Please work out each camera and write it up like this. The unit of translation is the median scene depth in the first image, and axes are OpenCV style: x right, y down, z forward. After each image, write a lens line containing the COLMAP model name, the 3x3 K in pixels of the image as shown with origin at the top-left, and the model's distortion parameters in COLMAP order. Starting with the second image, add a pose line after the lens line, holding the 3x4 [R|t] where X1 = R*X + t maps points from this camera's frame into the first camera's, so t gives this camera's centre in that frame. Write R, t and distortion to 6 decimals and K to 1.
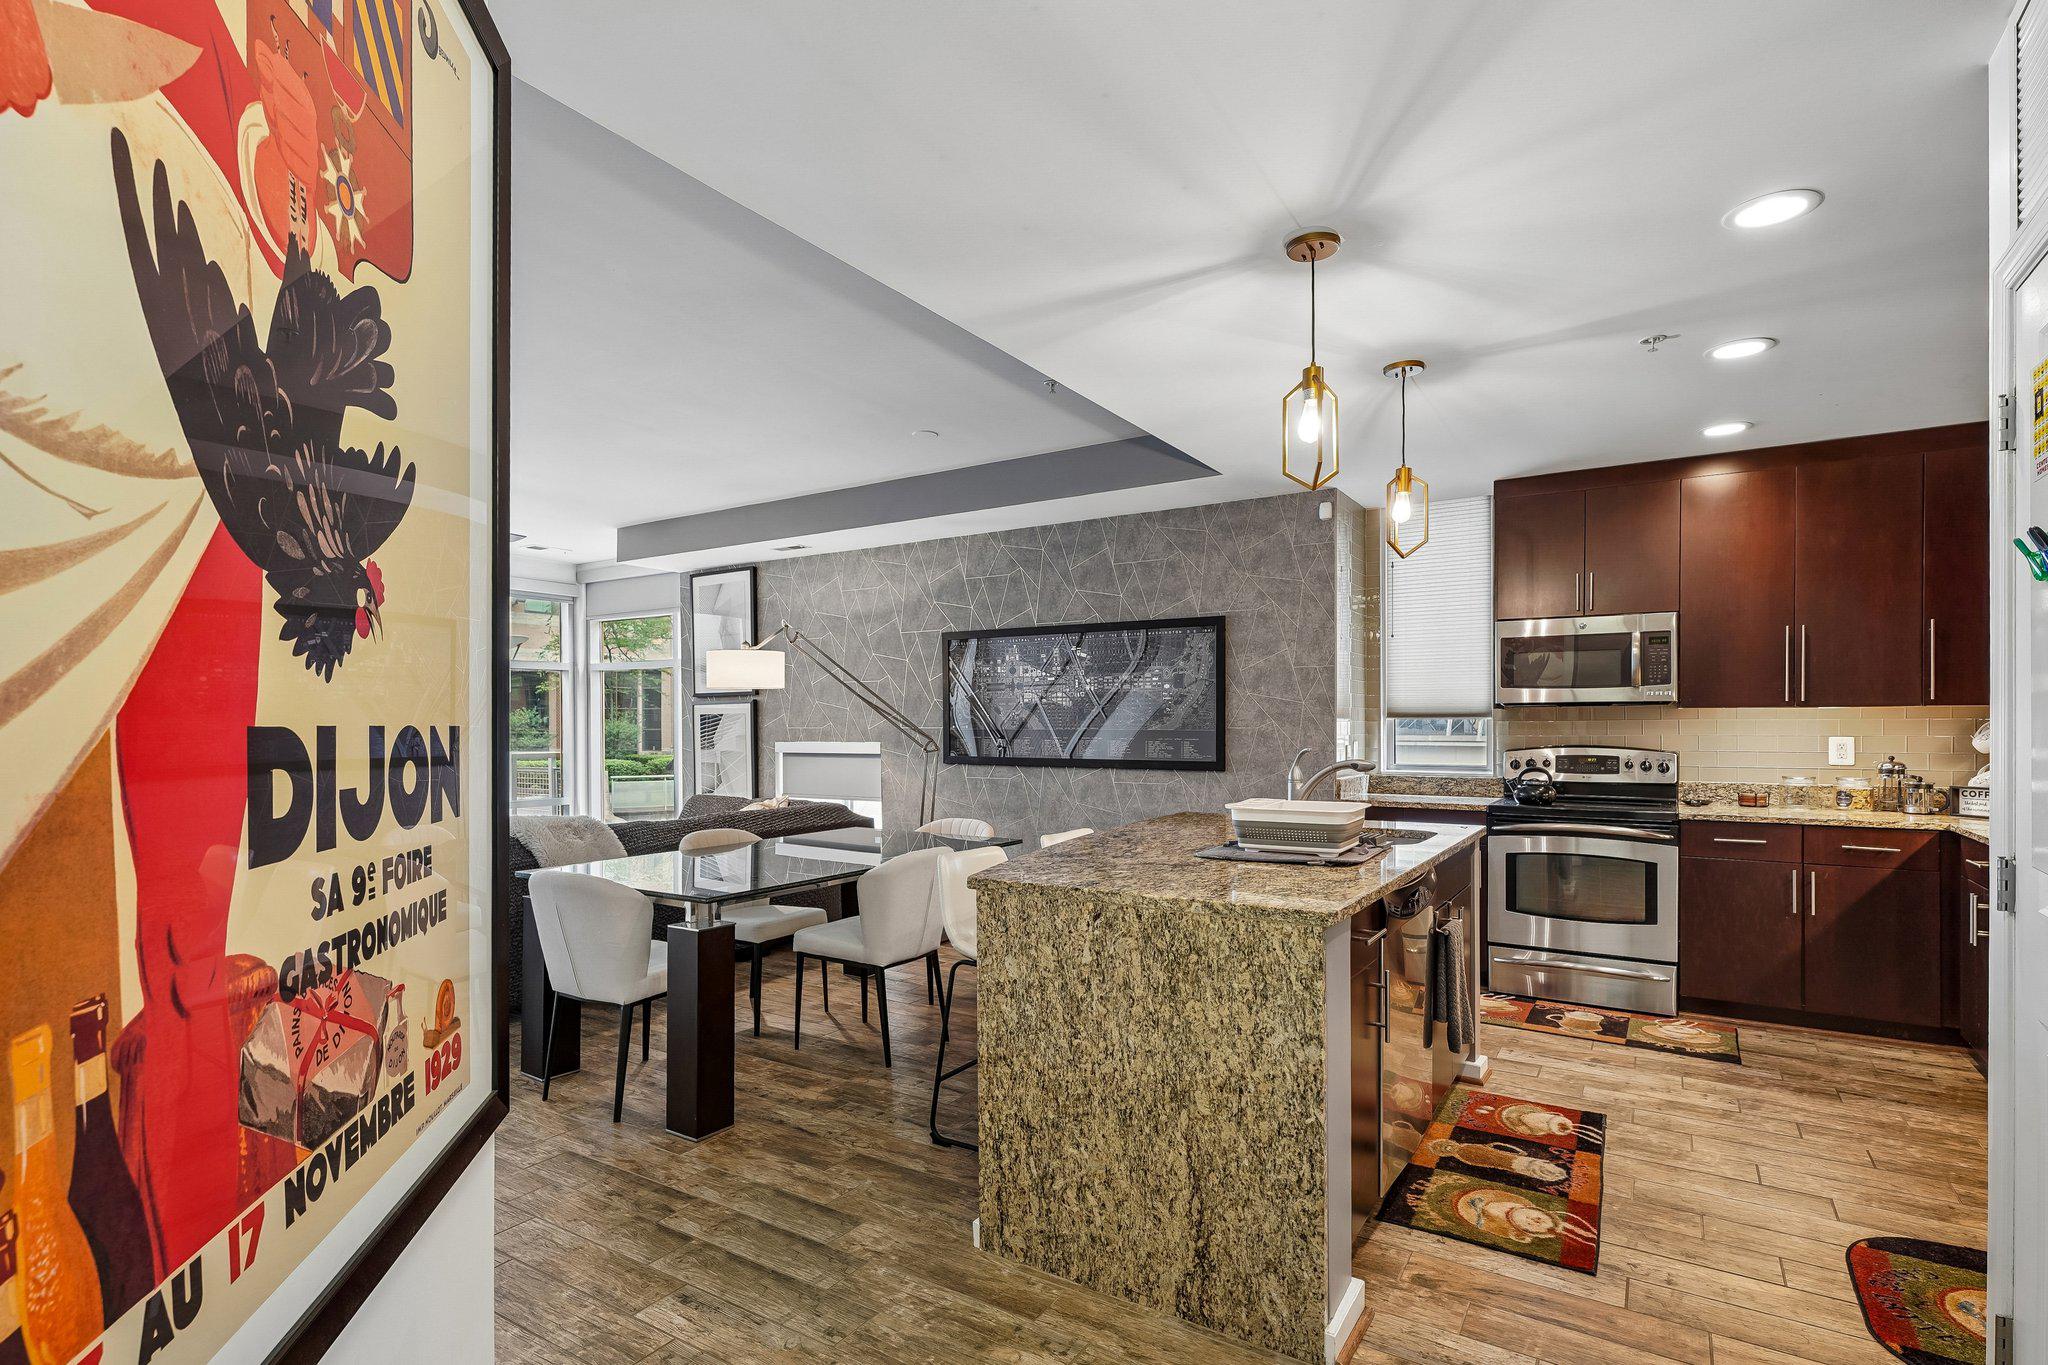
lens RADIAL K [[992.4, 0, 1021.2], [0, 992.4, 728.0], [0, 0, 1]] dist [-0.016454, 0.001102]
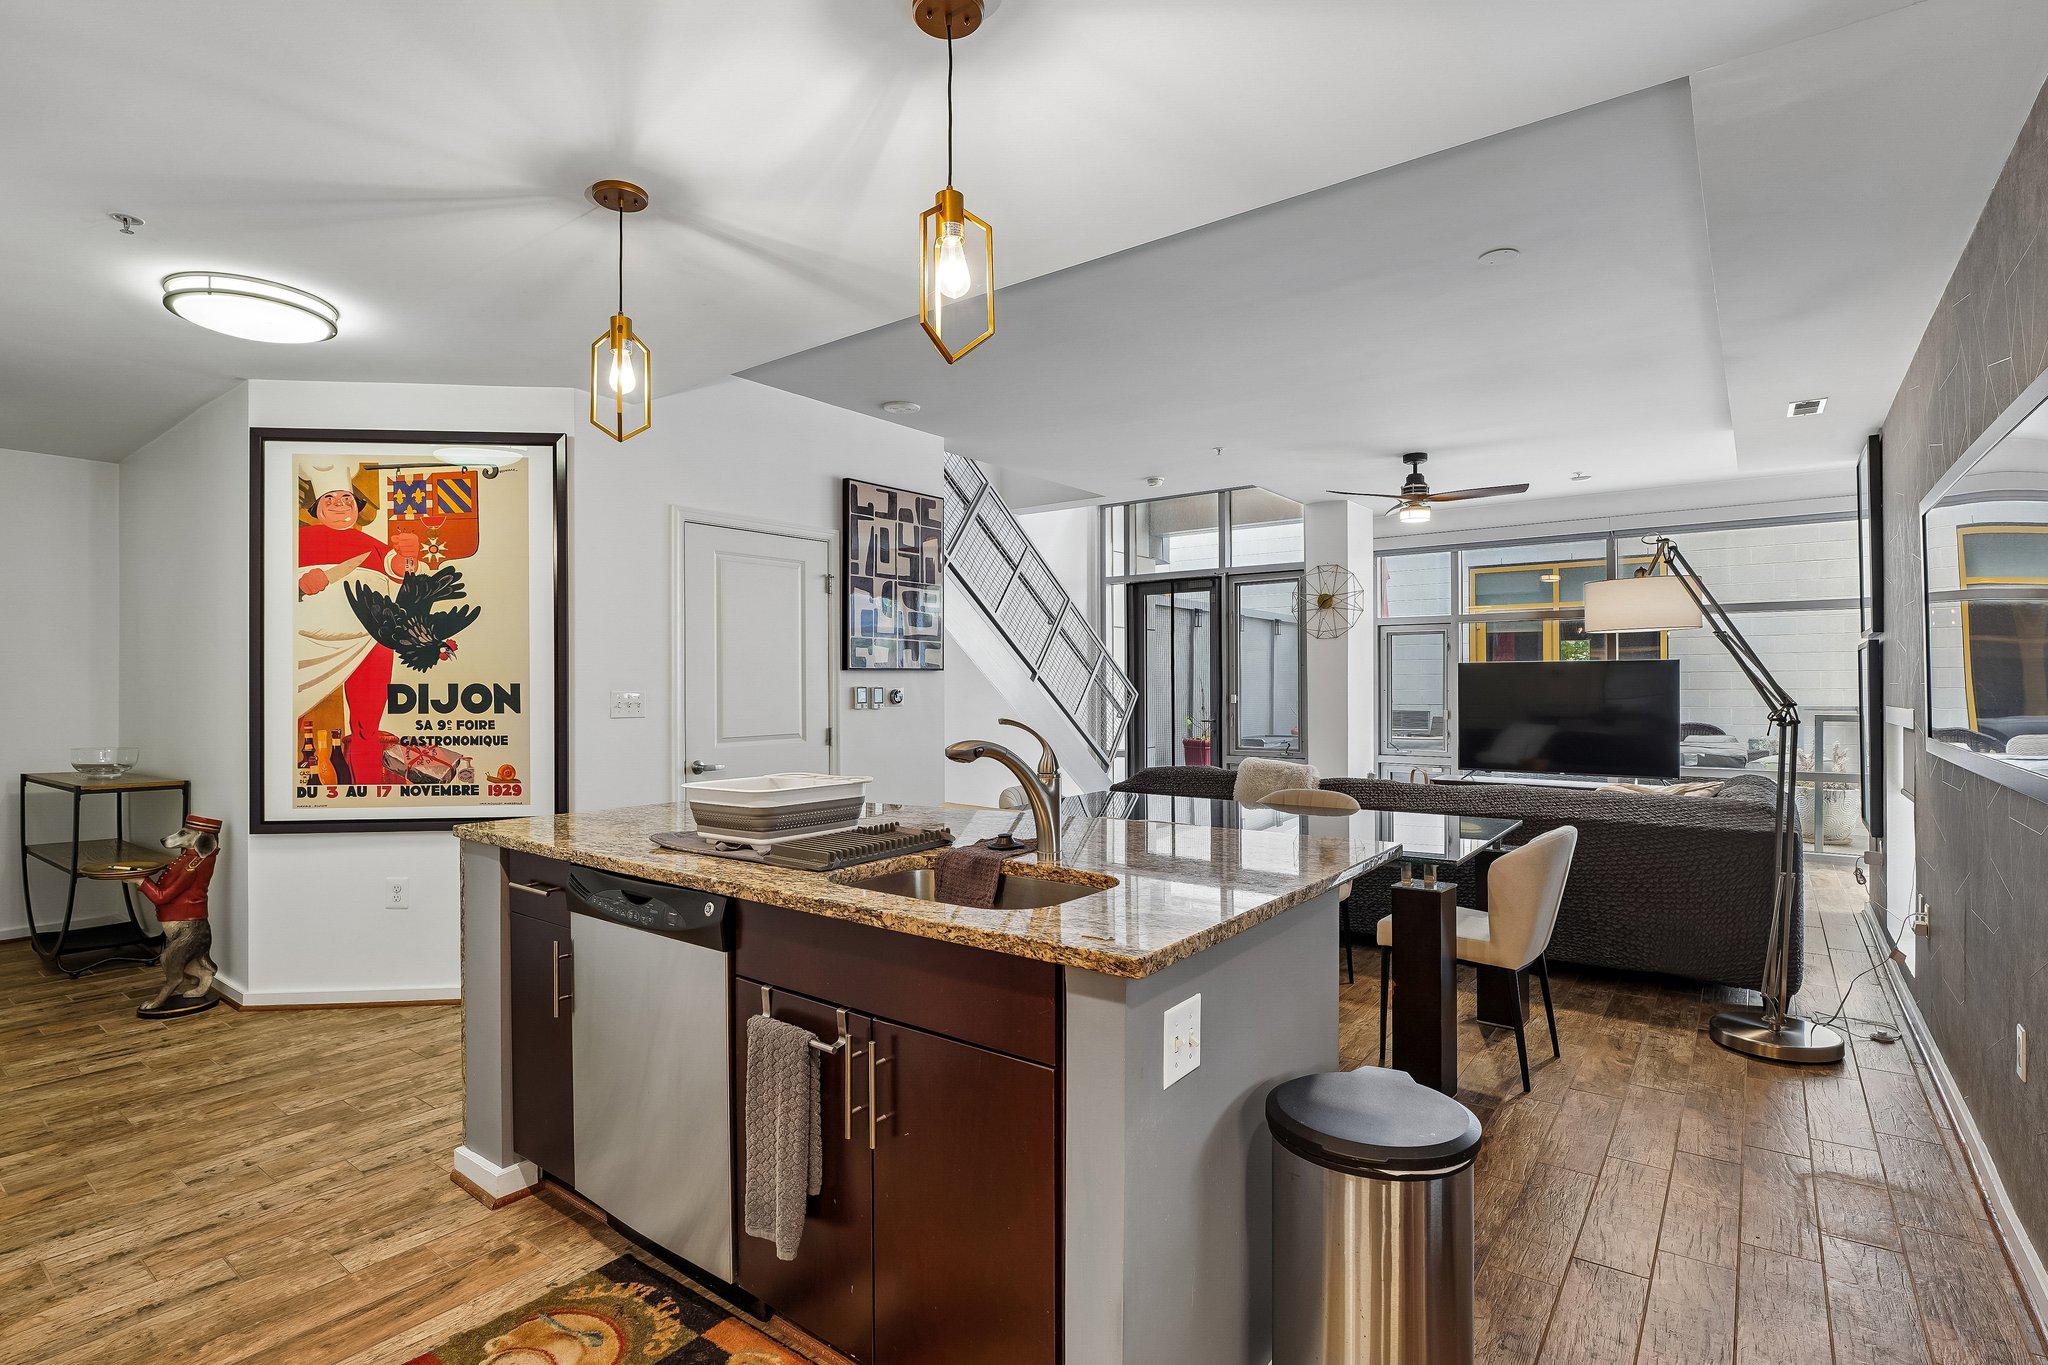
lens RADIAL K [[992.4, 0, 1032.0], [0, 992.4, 683.1], [0, 0, 1]] dist [-0.016454, 0.001102]
pose [[-0.065865, 0.000293, -0.997828, 0.527732], [0.000382, 1.000000, 0.000268, -0.000670], [0.997828, -0.000364, -0.065865, 0.621331]]
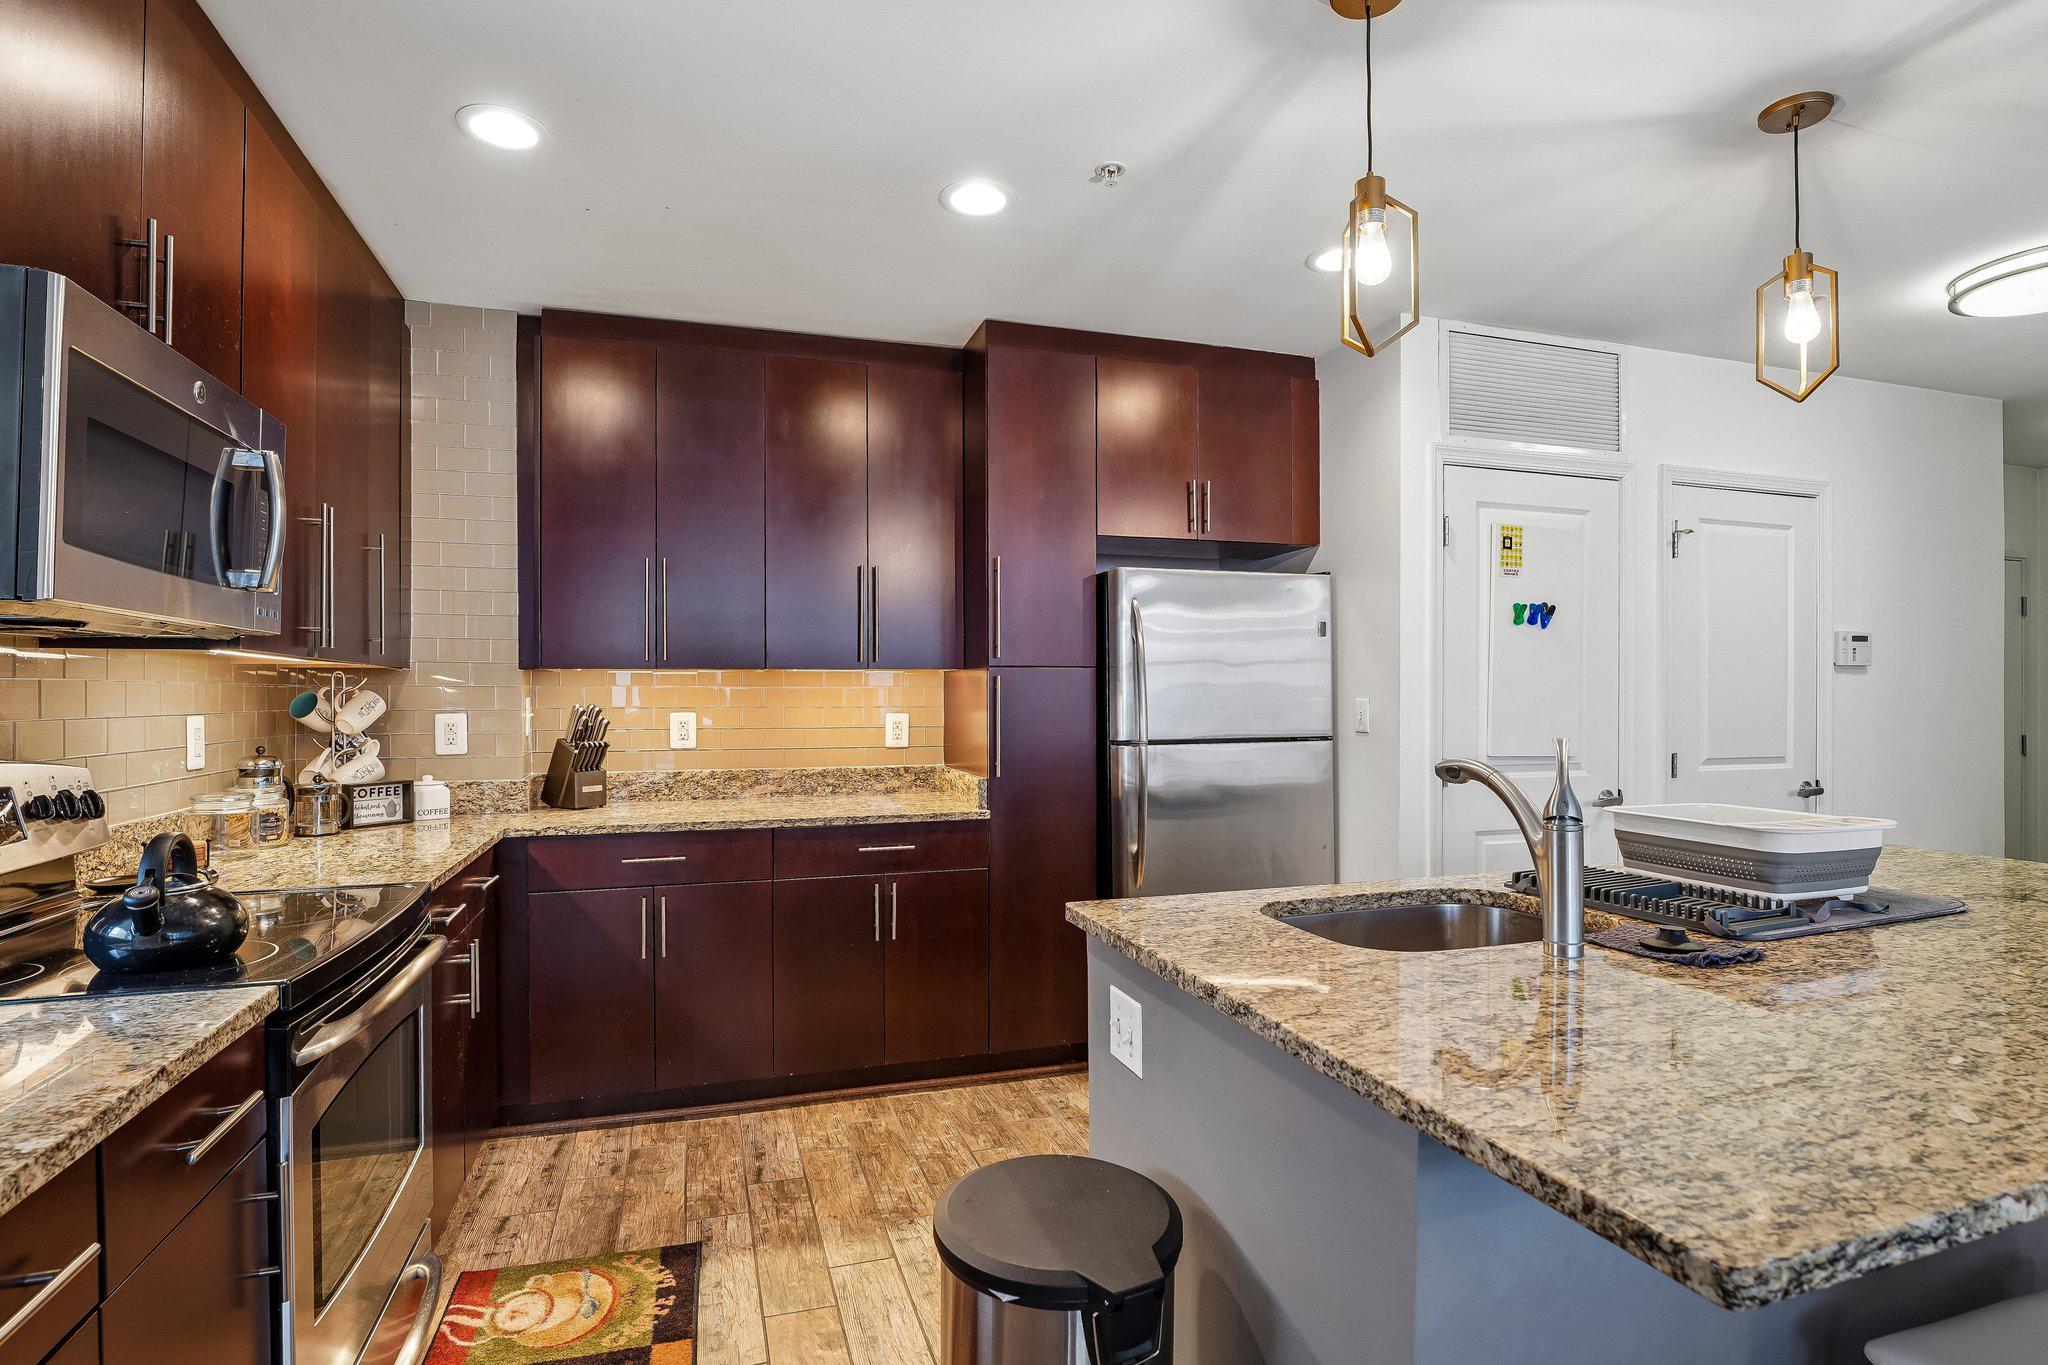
lens RADIAL K [[992.4, 0, 1023.5], [0, 992.4, 692.5], [0, 0, 1]] dist [-0.016454, 0.001102]
pose [[-0.773171, 0.008010, 0.634147, 0.117345], [0.006929, 0.999967, -0.004184, 0.001177], [-0.634160, 0.001159, -0.773201, 0.867268]]
